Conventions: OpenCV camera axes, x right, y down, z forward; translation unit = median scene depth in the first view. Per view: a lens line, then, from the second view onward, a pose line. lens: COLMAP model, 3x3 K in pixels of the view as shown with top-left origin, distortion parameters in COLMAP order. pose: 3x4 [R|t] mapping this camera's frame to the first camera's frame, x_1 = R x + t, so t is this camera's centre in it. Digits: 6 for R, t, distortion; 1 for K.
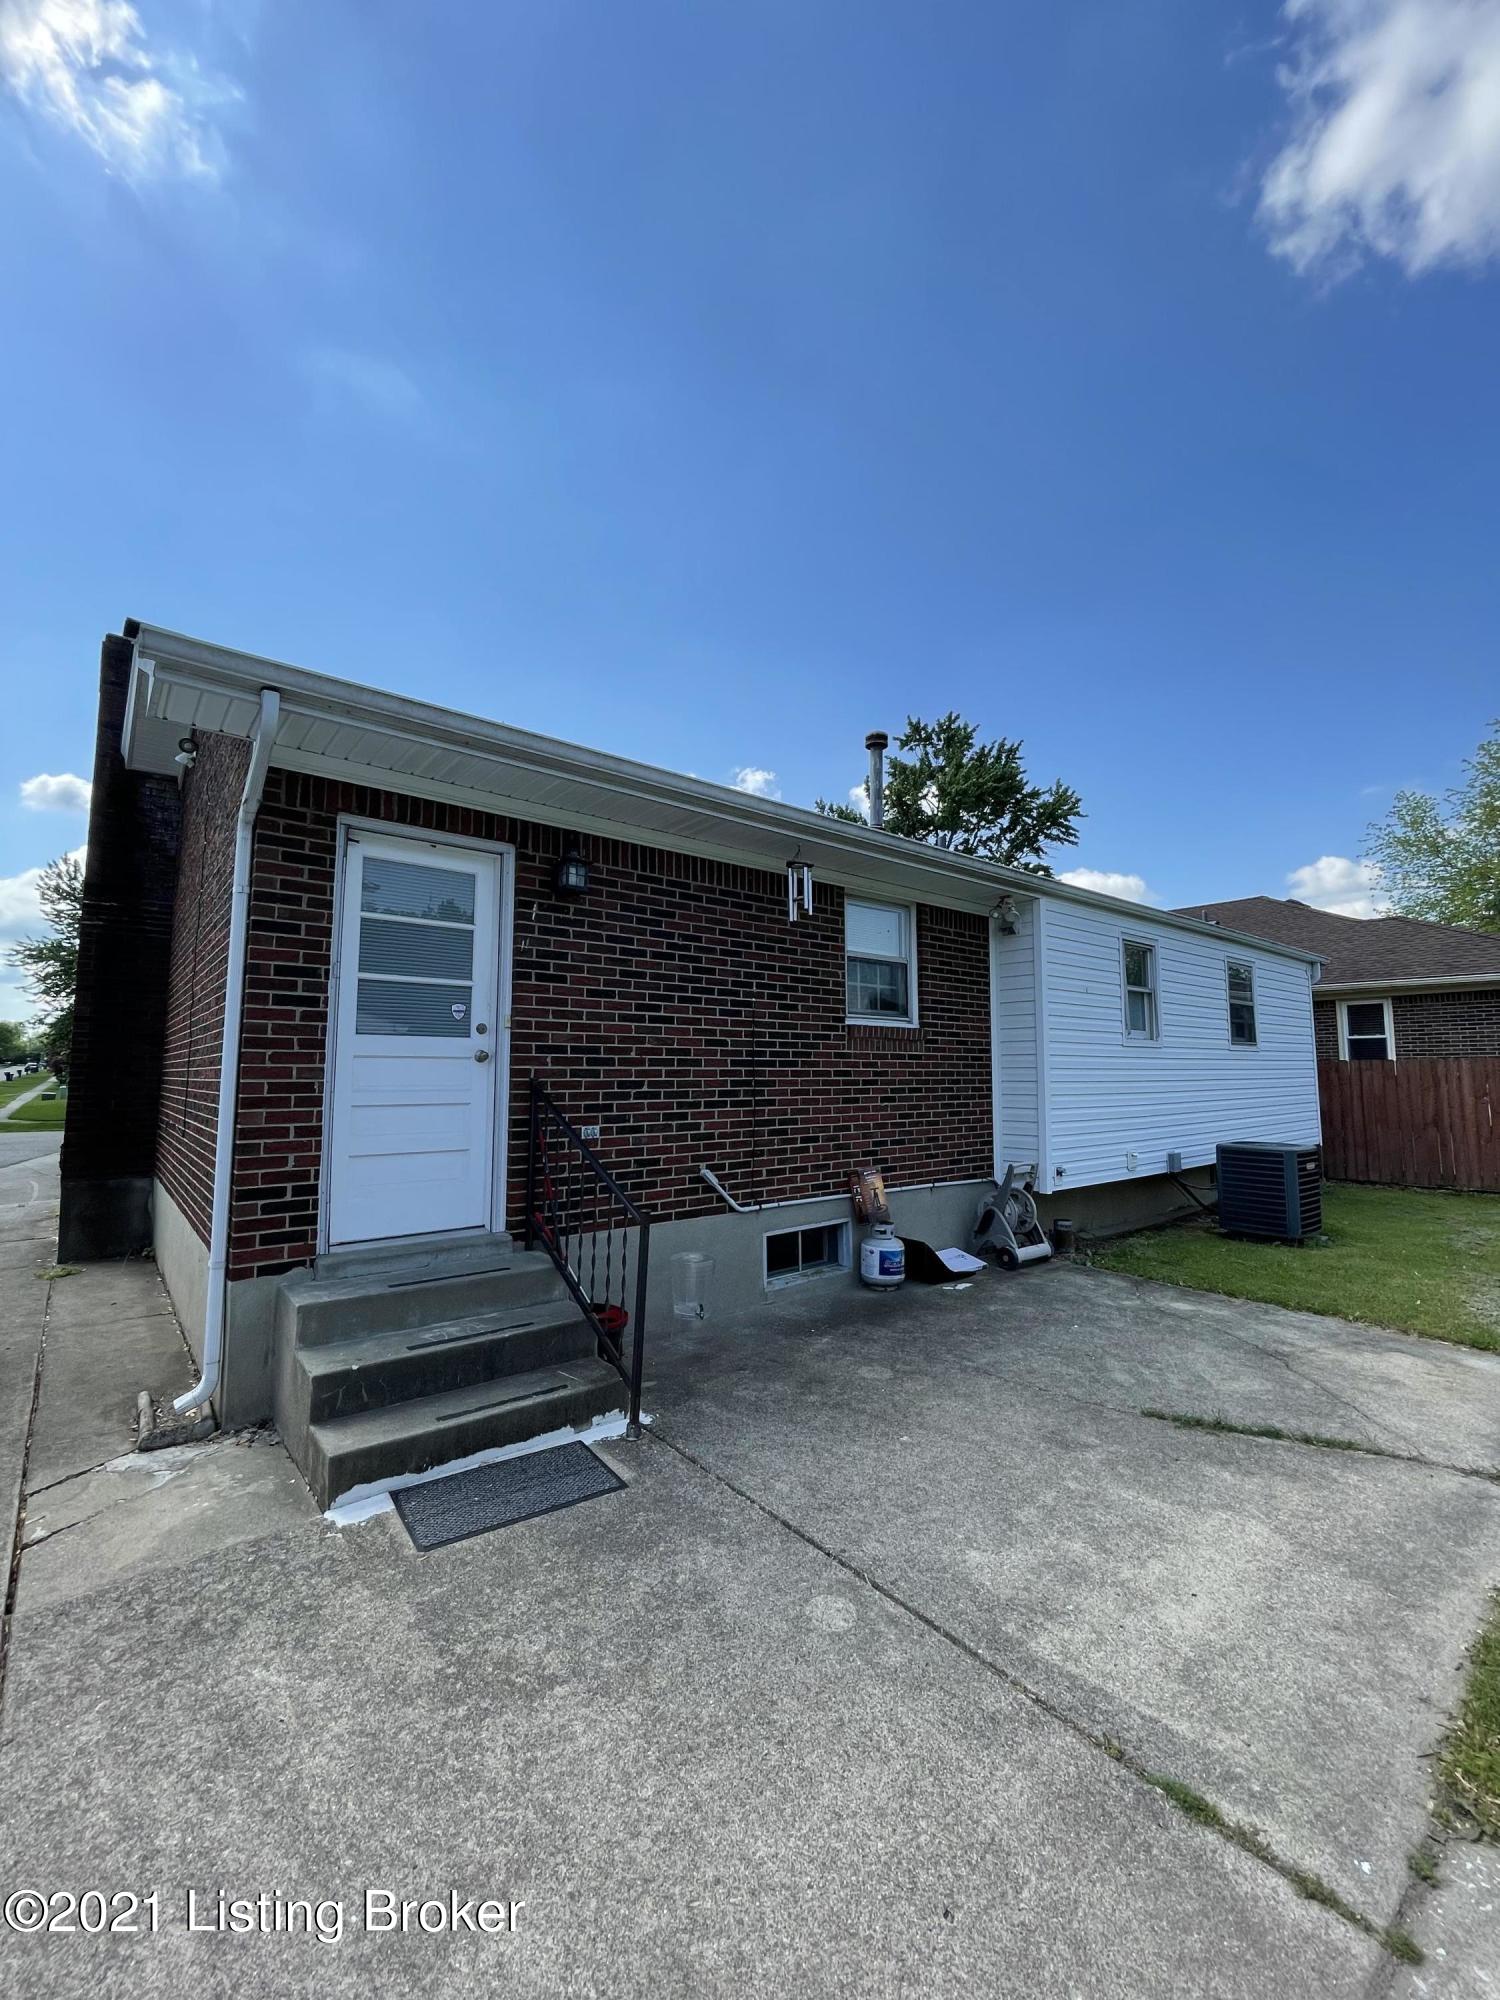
lens RADIAL K [[803.5, 0, 755.4], [0, 803.5, 1007.5], [0, 0, 1]] dist [-0.005111, 0.001458]
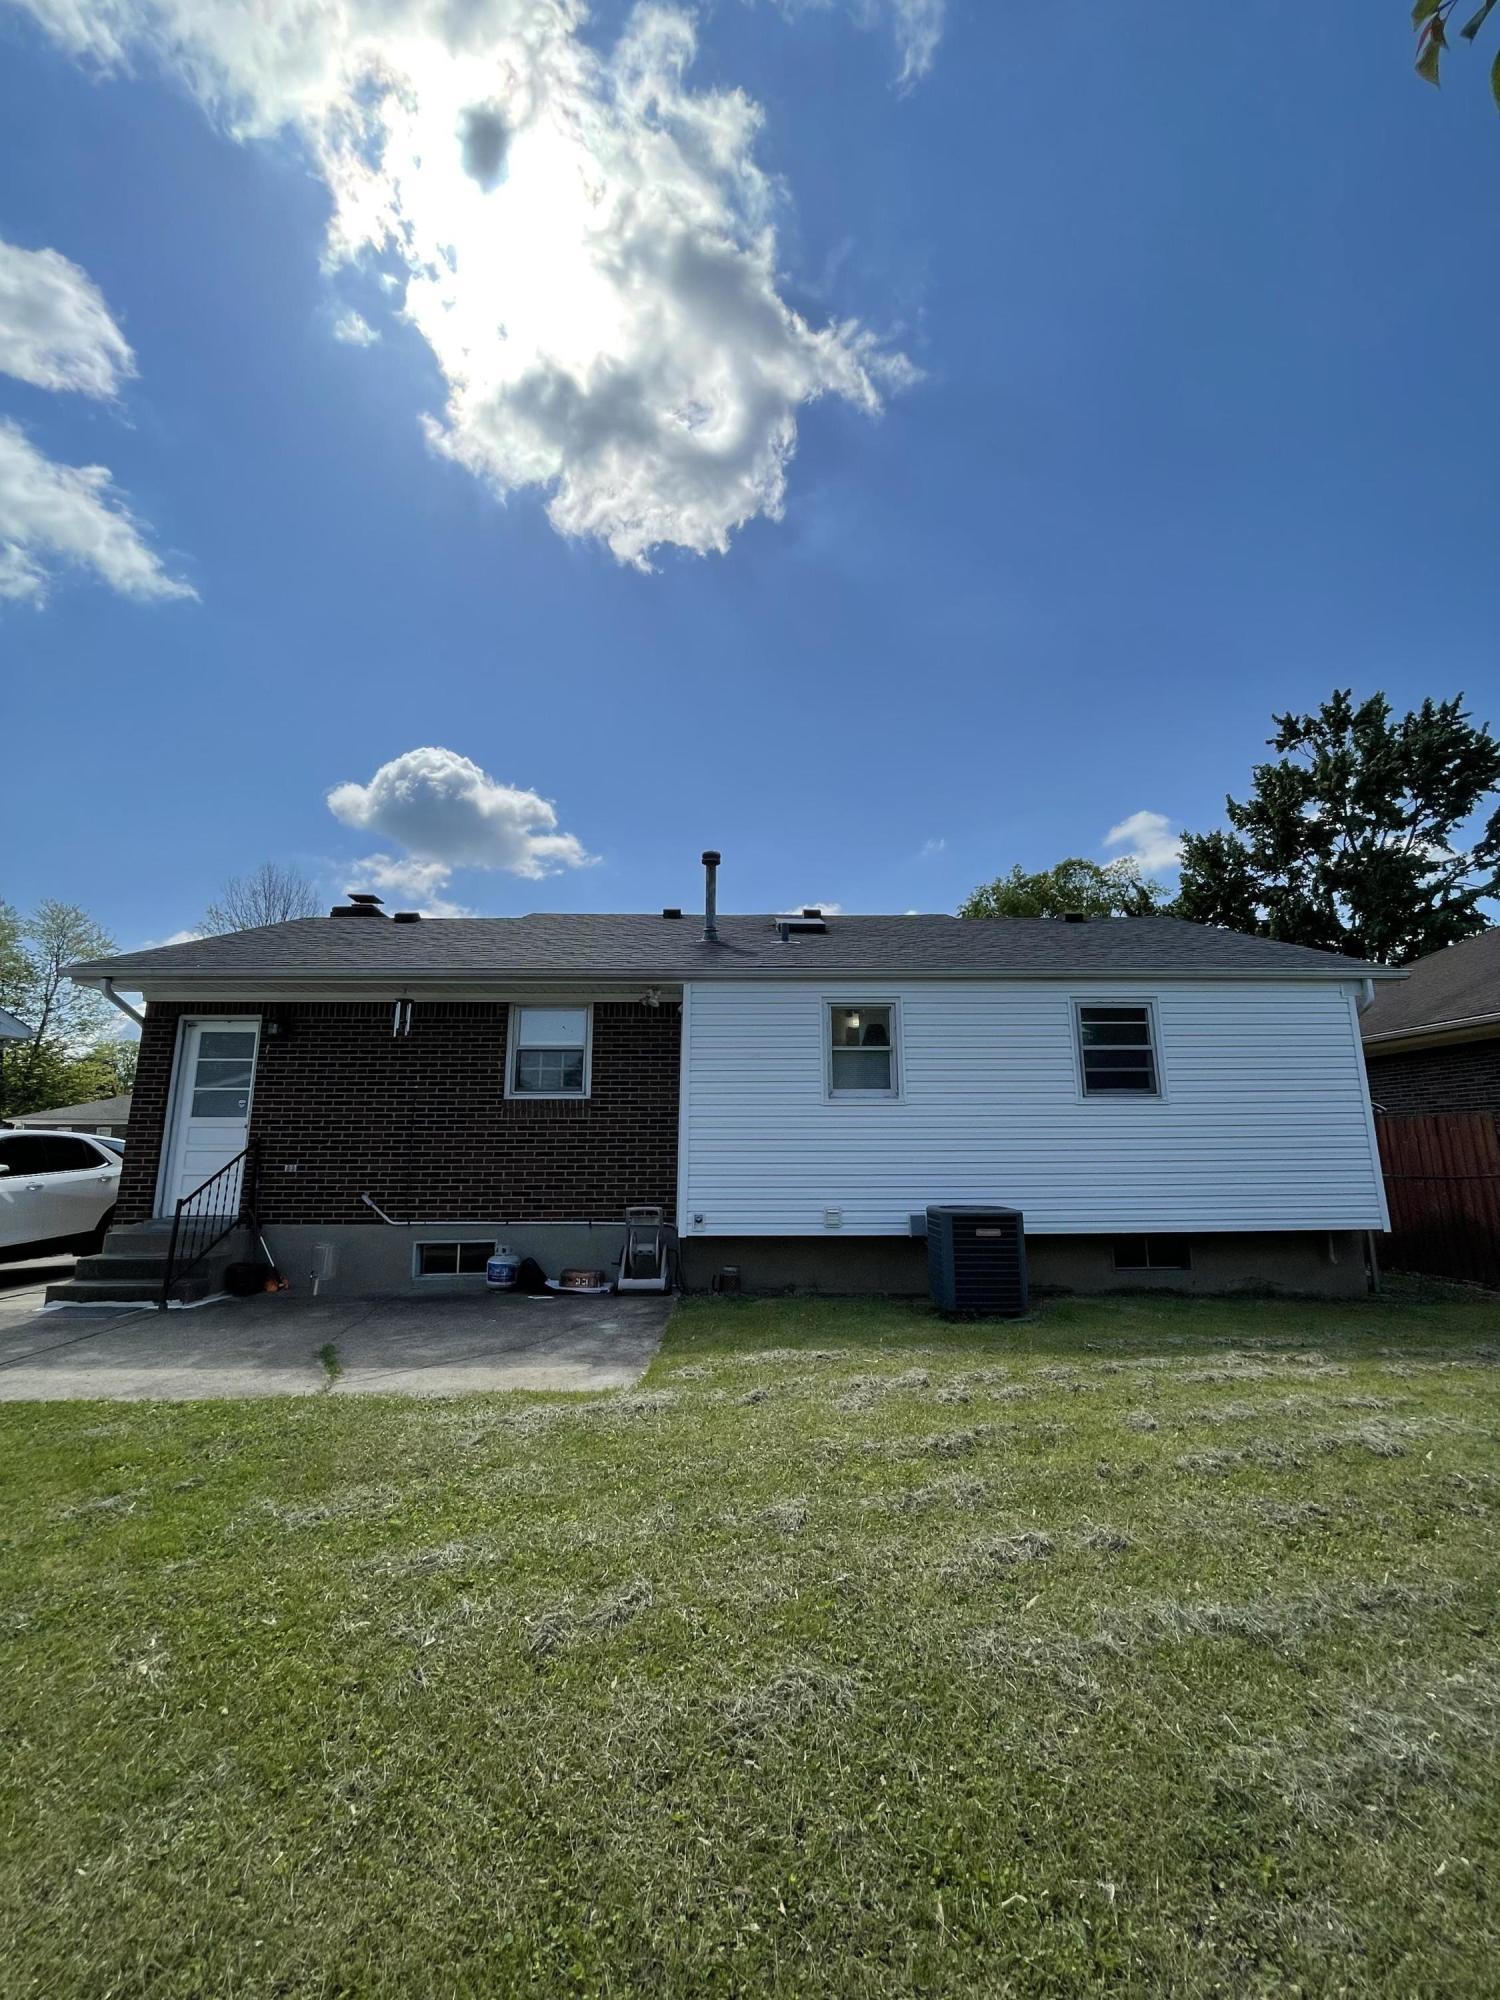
lens RADIAL K [[803.5, 0, 759.3], [0, 803.5, 997.3], [0, 0, 1]] dist [-0.005111, 0.001458]
pose [[0.796579, -0.118293, -0.592848, 1.196884], [0.054999, 0.990782, -0.123795, 0.039069], [0.602028, 0.066007, 0.795742, 0.125658]]
